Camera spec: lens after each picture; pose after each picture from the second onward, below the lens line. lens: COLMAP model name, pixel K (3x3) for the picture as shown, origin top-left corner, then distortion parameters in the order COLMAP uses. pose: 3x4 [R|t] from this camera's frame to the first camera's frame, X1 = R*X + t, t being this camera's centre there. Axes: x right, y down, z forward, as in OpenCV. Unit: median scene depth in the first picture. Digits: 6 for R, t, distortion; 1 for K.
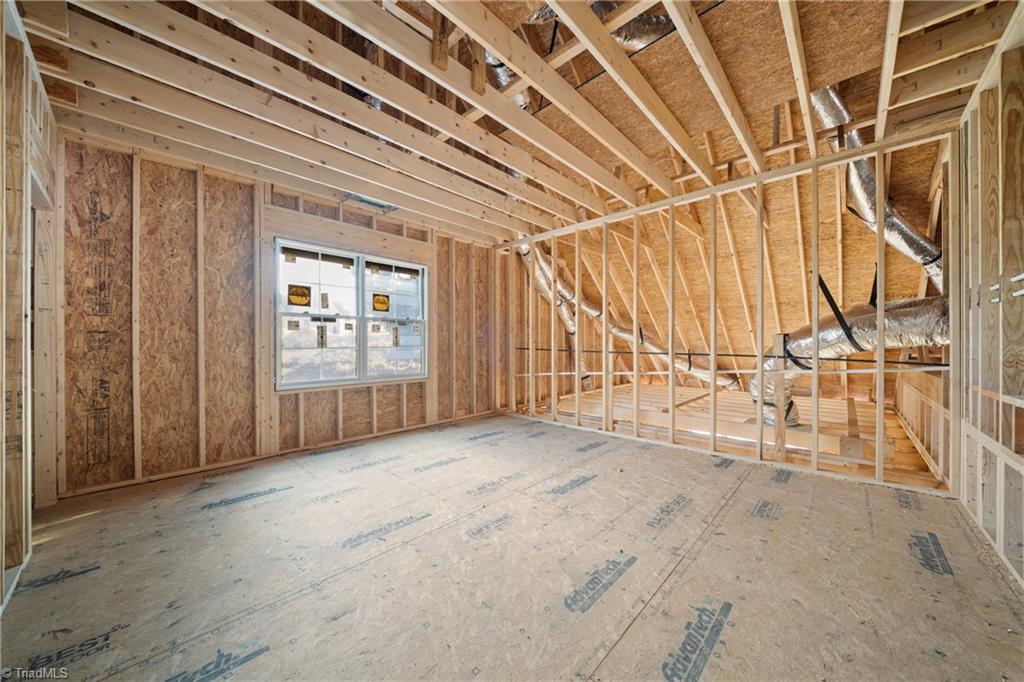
lens RADIAL K [[357.8, 0, 518.8], [0, 357.8, 342.9], [0, 0, 1]] dist [0.004947, -0.001112]
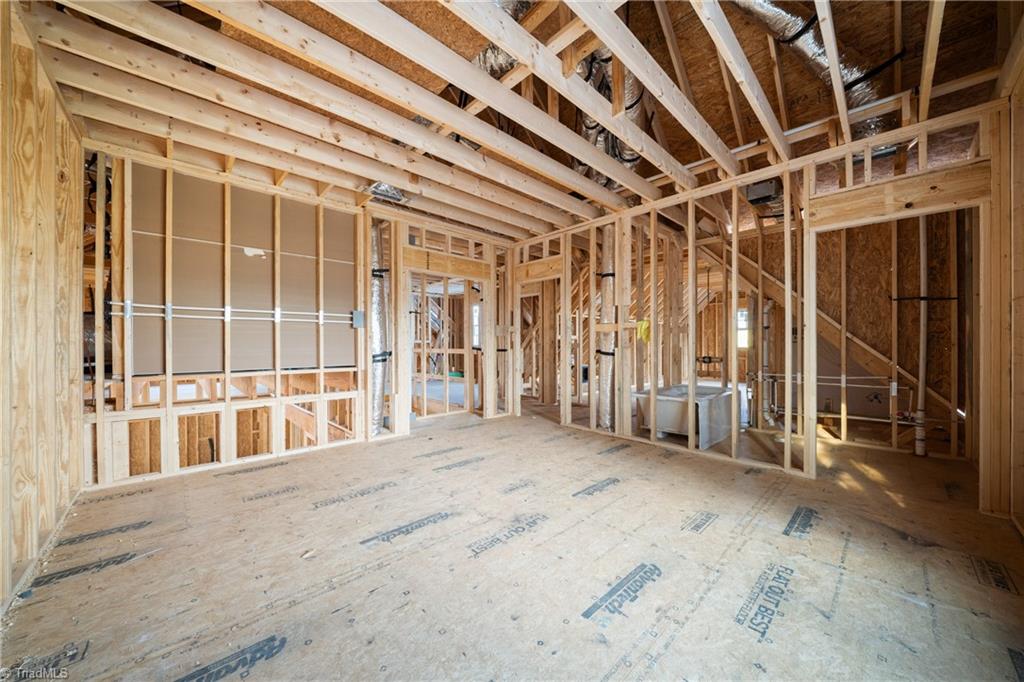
lens RADIAL K [[357.8, 0, 508.9], [0, 357.8, 344.8], [0, 0, 1]] dist [0.004947, -0.001112]
pose [[-0.996600, 0.002731, 0.082347, -0.203219], [0.002497, 0.999993, -0.002952, 0.012278], [-0.082354, -0.002737, -0.996599, 3.051010]]
